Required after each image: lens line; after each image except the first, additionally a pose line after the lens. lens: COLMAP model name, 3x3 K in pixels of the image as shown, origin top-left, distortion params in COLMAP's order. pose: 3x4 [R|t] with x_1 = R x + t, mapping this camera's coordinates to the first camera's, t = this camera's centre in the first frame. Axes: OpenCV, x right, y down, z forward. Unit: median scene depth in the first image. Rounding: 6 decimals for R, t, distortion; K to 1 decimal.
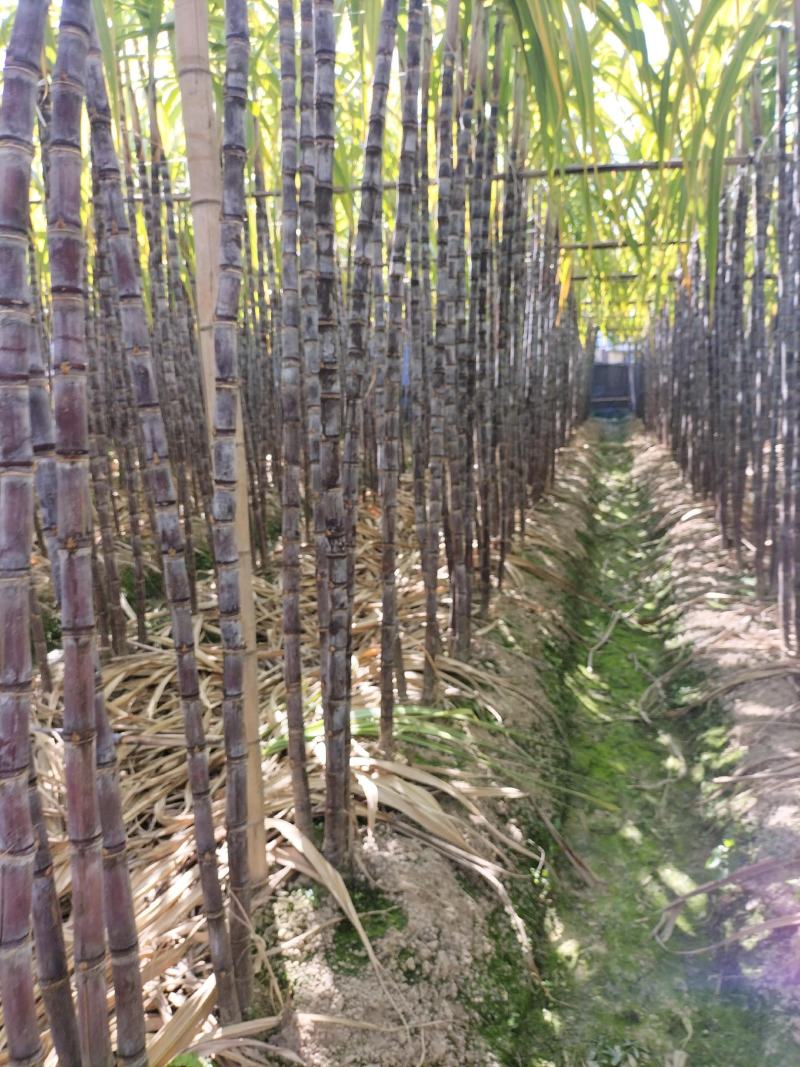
lens RADIAL K [[1183.5, 0, 313.2], [0, 1183.5, 581.7], [0, 0, 1]] dist [0.060856, -0.232028]
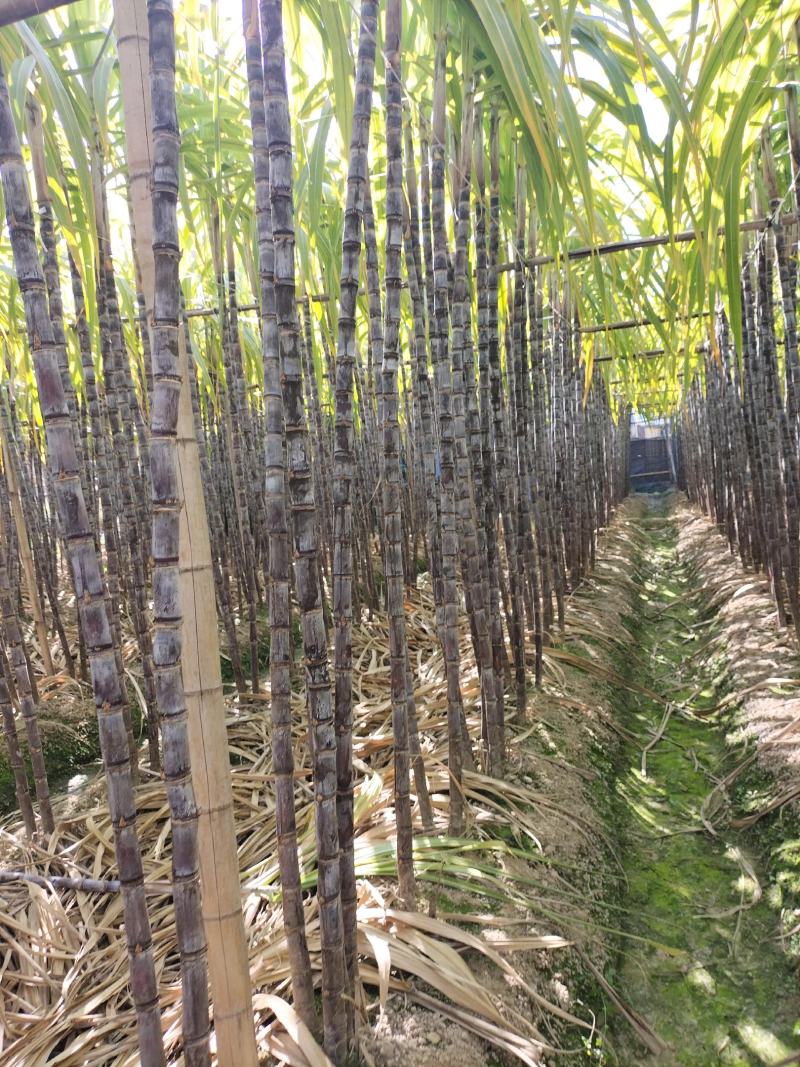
lens RADIAL K [[1122.0, 0, 301.4], [0, 1122.0, 519.7], [0, 0, 1]] dist [-0.003139, -0.005775]
pose [[0.995467, -0.063726, -0.070605, 0.064137], [0.054387, 0.990398, -0.127100, -0.035191], [0.078027, 0.122683, 0.989374, 0.144285]]
